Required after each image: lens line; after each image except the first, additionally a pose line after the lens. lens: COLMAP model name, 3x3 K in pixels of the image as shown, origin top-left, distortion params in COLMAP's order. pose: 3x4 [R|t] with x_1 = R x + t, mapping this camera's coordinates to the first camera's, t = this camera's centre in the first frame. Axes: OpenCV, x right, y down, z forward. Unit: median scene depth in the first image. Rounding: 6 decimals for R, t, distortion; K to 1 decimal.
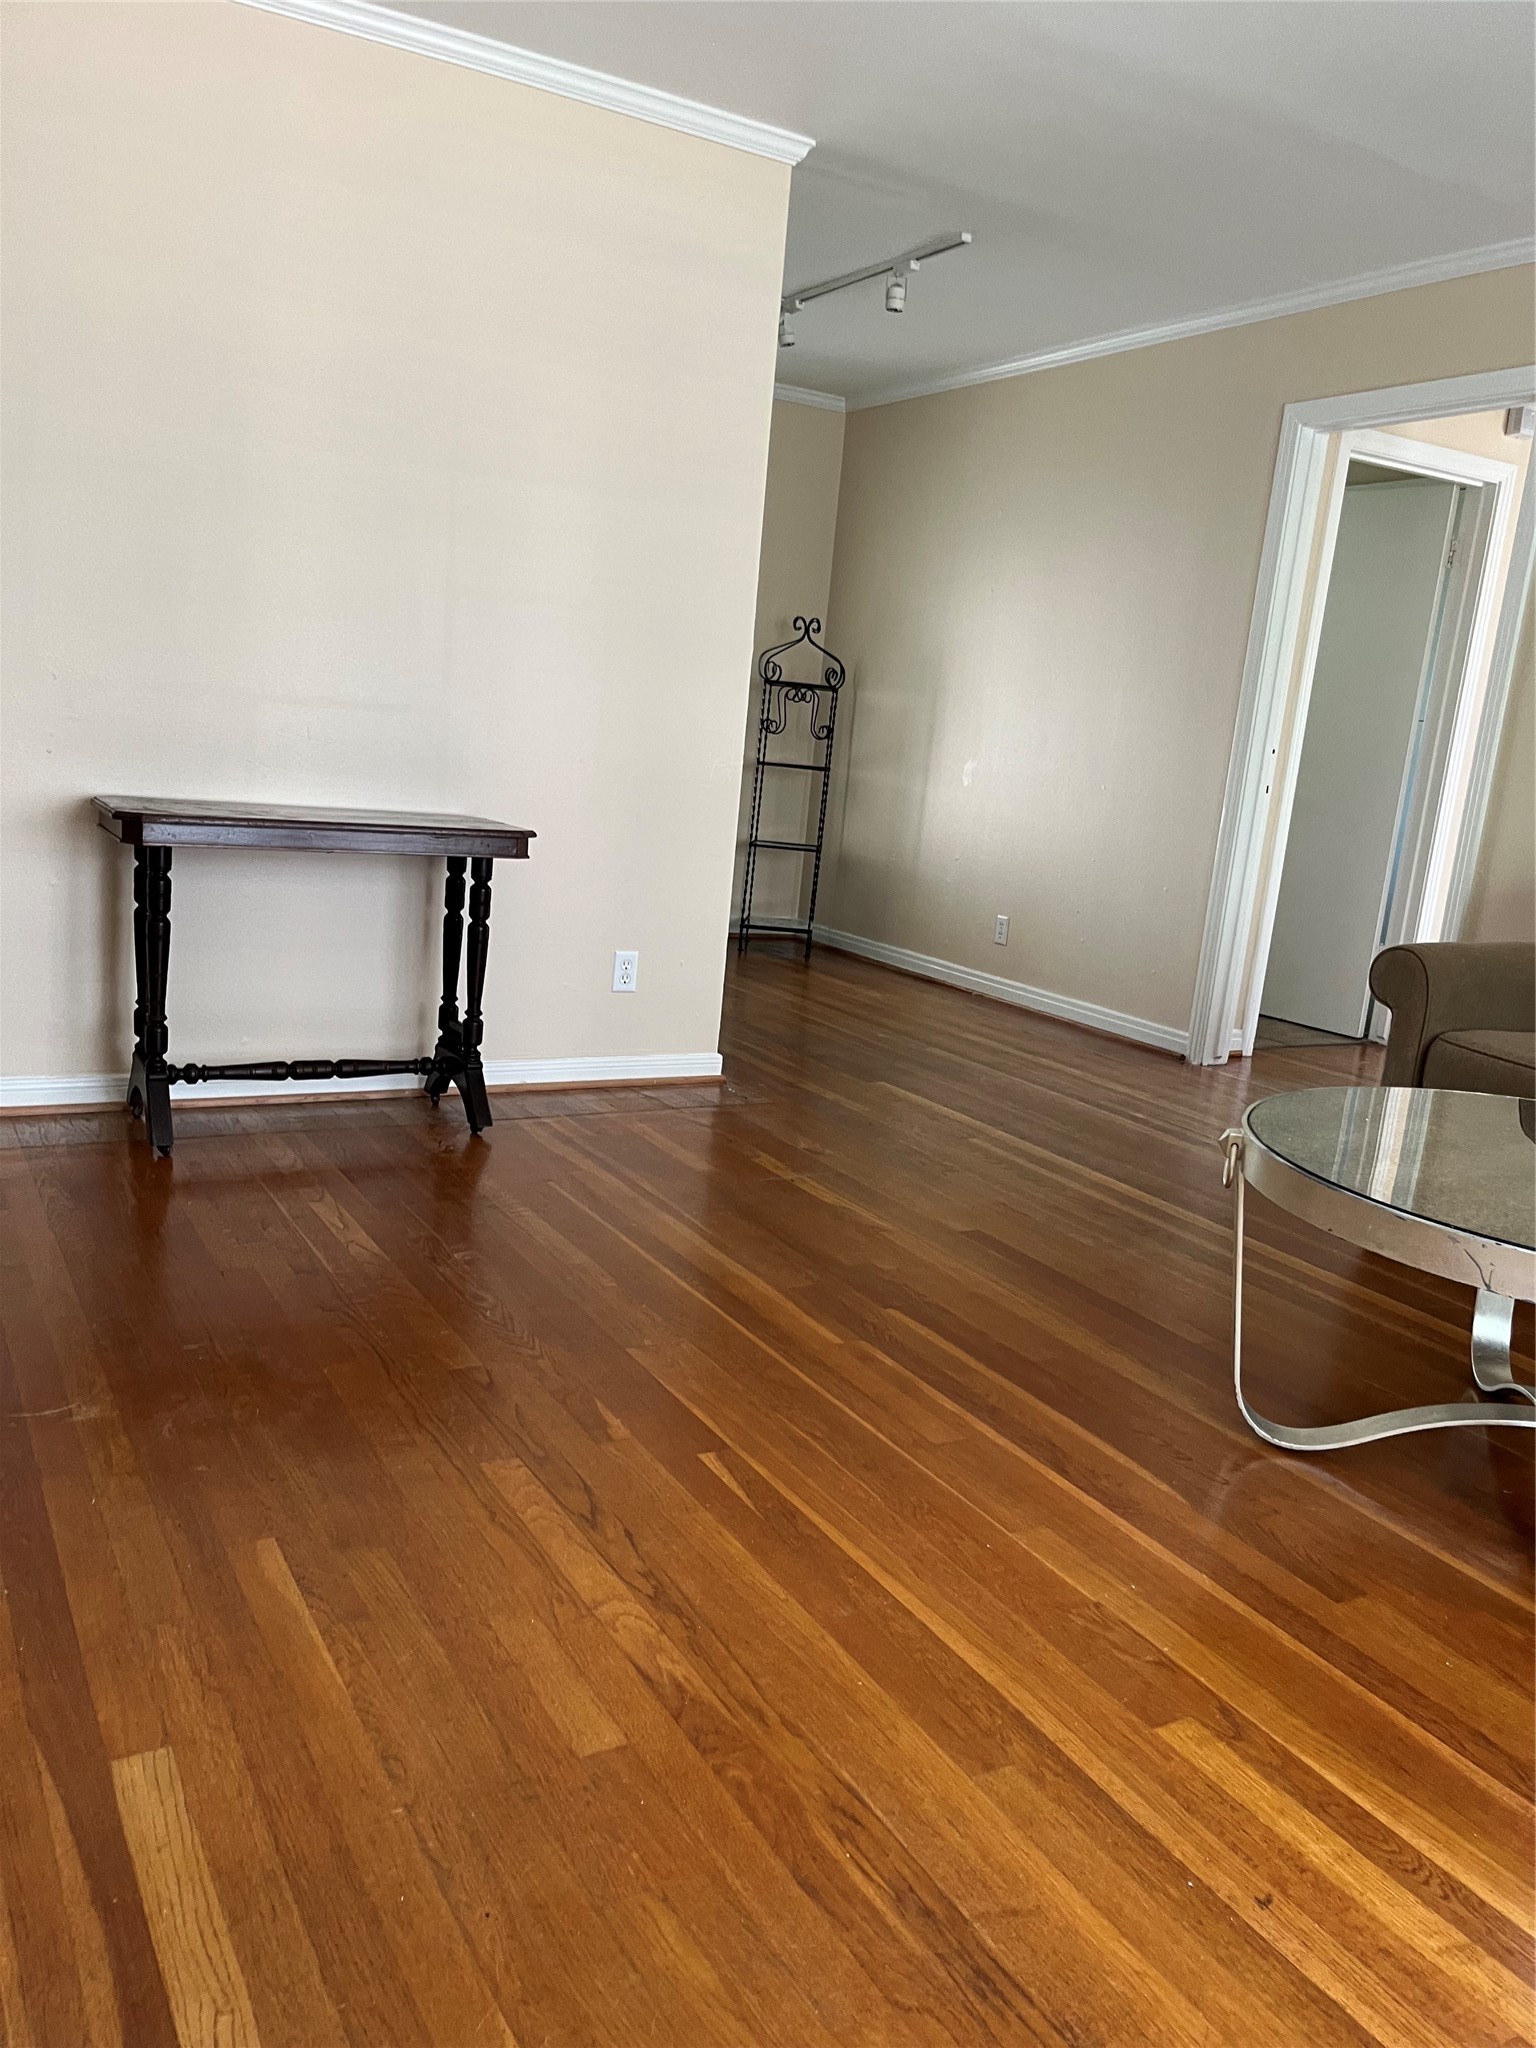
lens RADIAL K [[1611.2, 0, 768.0], [0, 1611.2, 1024.0], [0, 0, 1]] dist [0.050295, -0.063566]
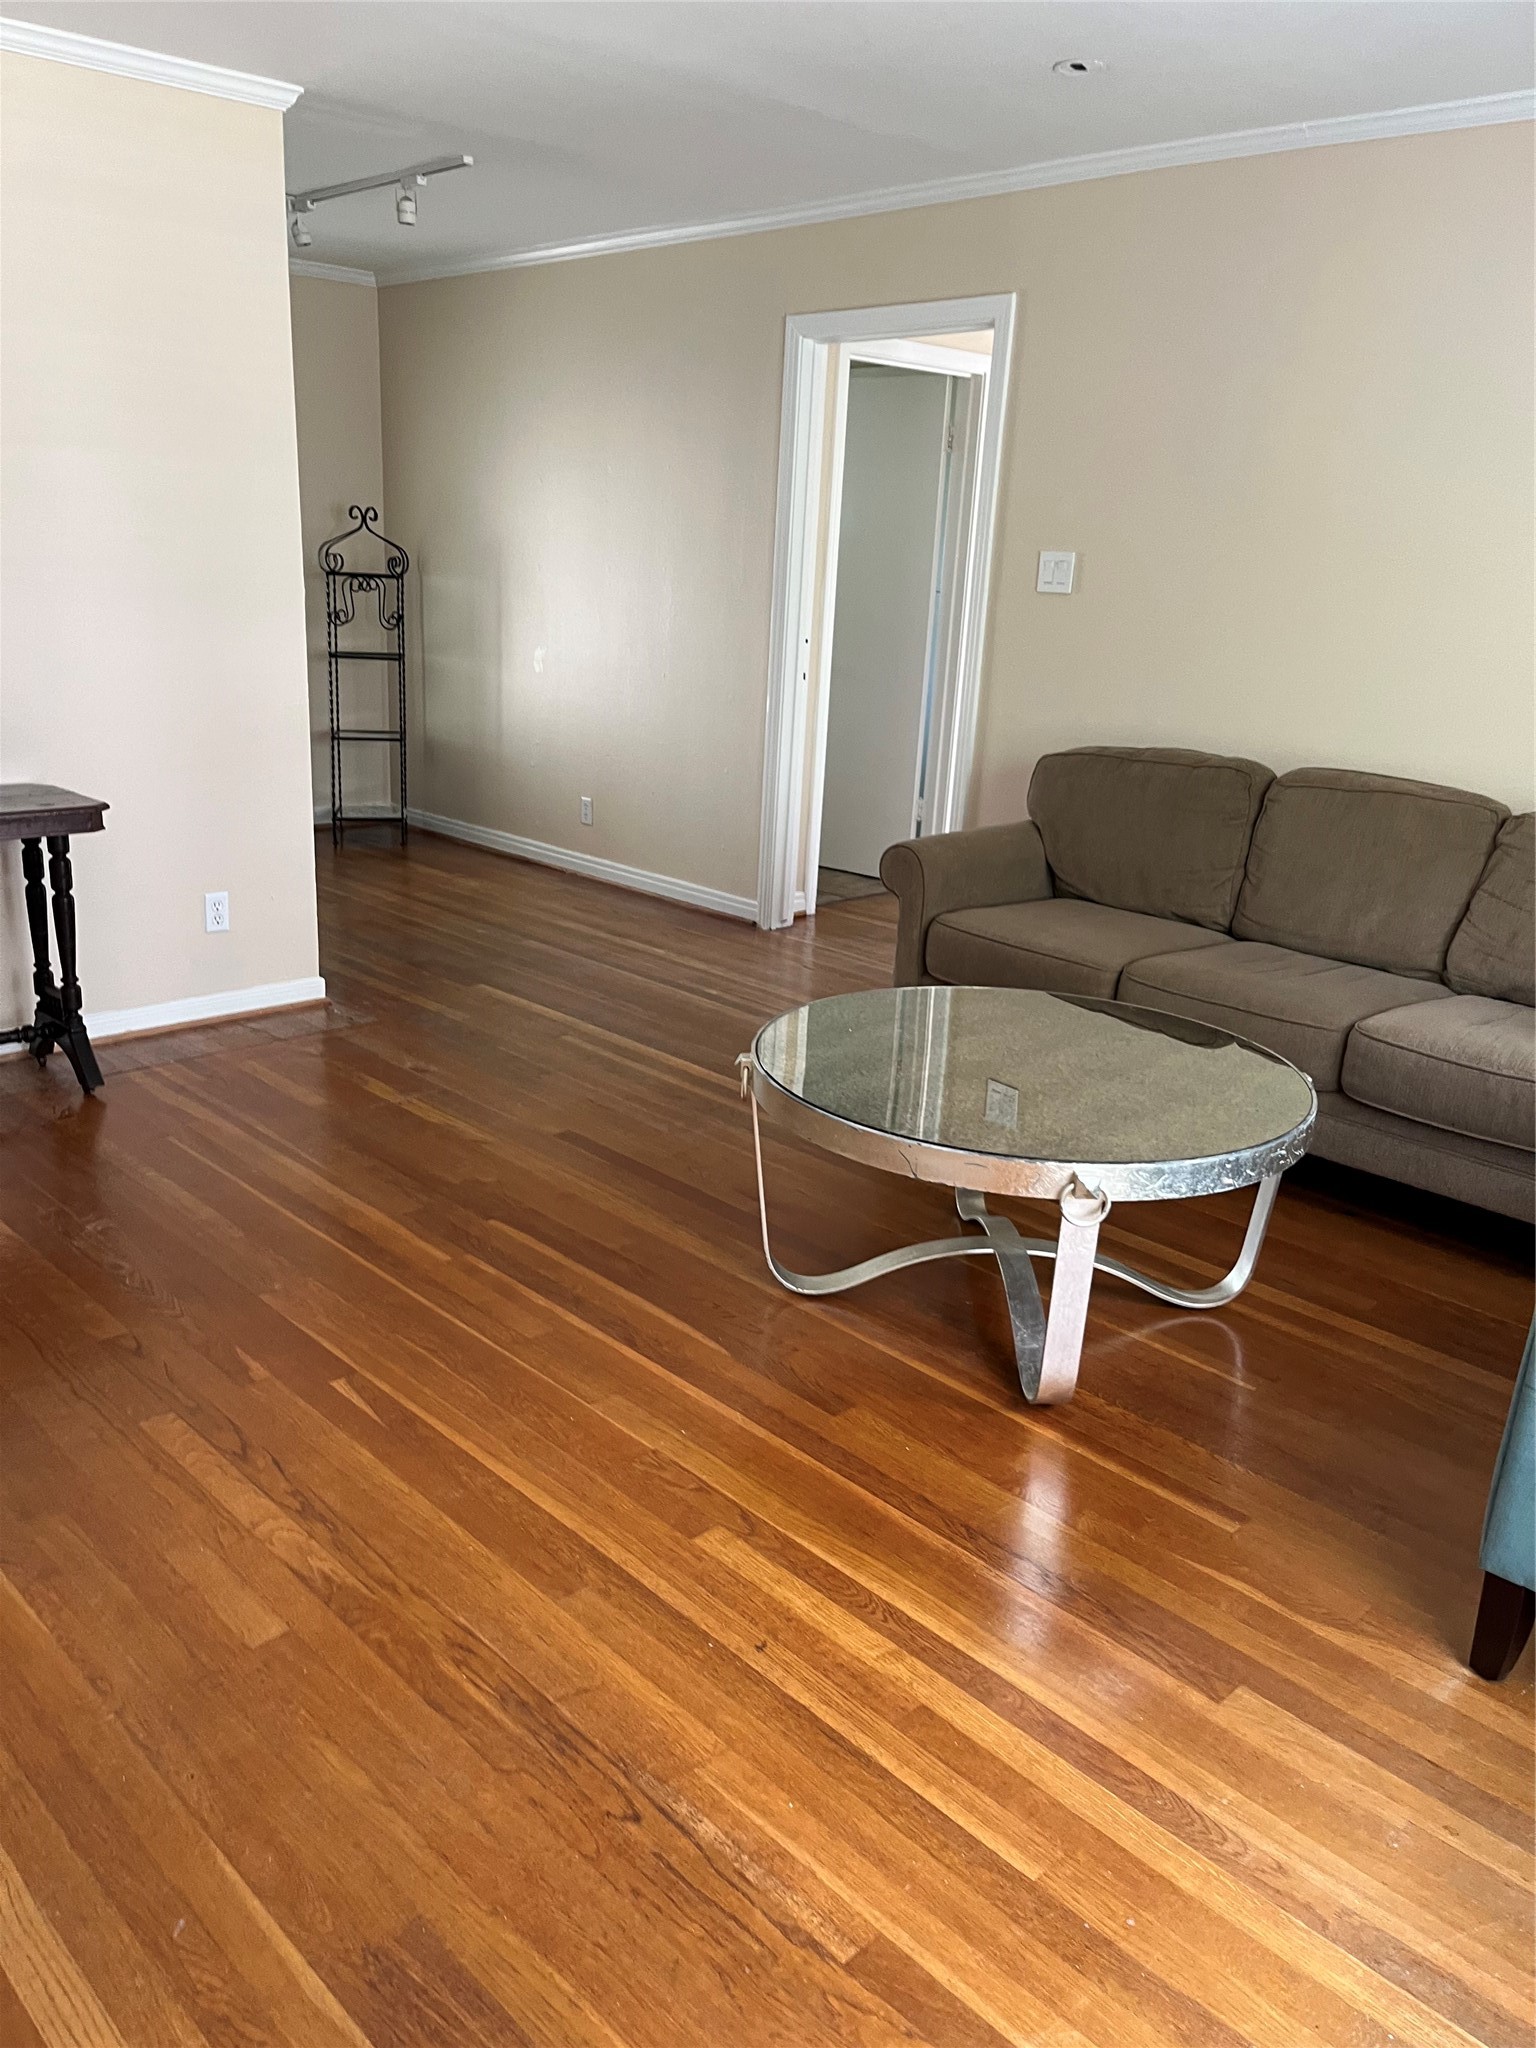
lens RADIAL K [[1611.2, 0, 768.0], [0, 1611.2, 1024.0], [0, 0, 1]] dist [0.050295, -0.063566]
pose [[0.969152, -0.116378, 0.217255, 0.038047], [0.091547, 0.988412, 0.121085, -0.102804], [-0.228829, -0.097461, 0.968576, -0.193965]]
